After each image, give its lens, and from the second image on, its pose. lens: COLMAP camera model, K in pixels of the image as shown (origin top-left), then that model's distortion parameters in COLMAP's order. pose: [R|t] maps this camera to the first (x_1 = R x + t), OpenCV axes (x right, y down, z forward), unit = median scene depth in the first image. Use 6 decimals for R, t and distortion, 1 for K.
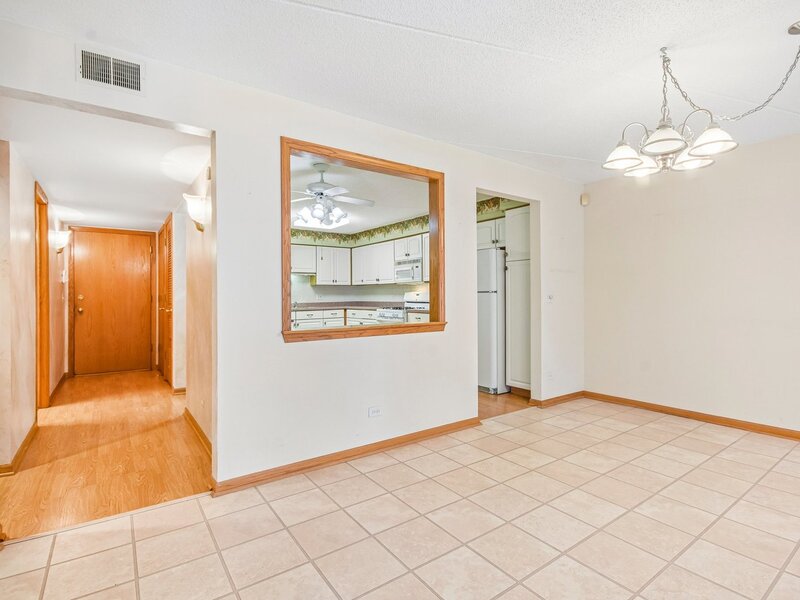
lens RADIAL K [[403.2, 0, 398.2], [0, 403.2, 301.9], [0, 0, 1]] dist [-0.014766, -0.000524]
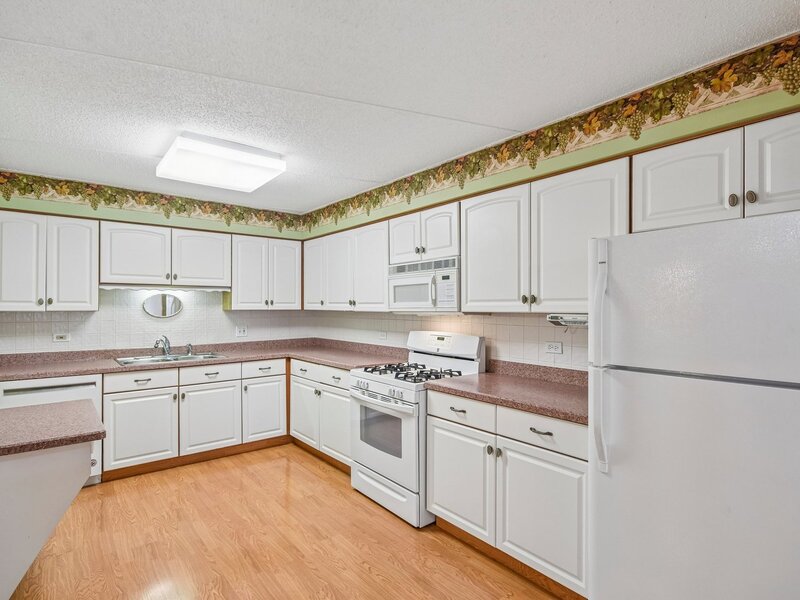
lens RADIAL K [[421.7, 0, 396.6], [0, 421.7, 307.8], [0, 0, 1]] dist [-0.003272, 0.000588]
pose [[0.998006, 0.006771, 0.062754, -0.031514], [-0.006009, 0.999906, -0.012321, -0.045454], [-0.062832, 0.011919, 0.997953, 0.515716]]
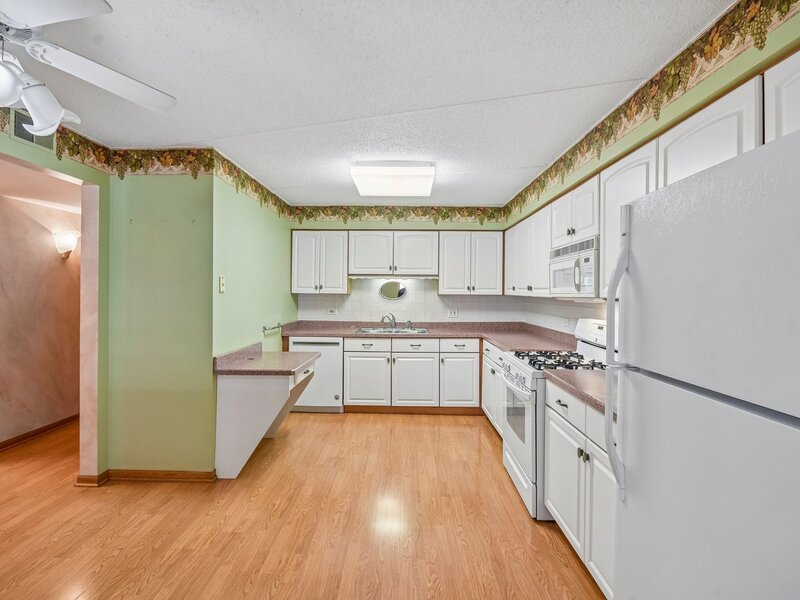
lens RADIAL K [[396.8, 0, 397.6], [0, 396.8, 296.6], [0, 0, 1]] dist [0.000838, -0.010348]
pose [[0.805220, 0.020361, -0.592626, 0.118192], [-0.022813, 0.999734, 0.003351, -0.045375], [0.592537, 0.010821, 0.805471, 0.542509]]
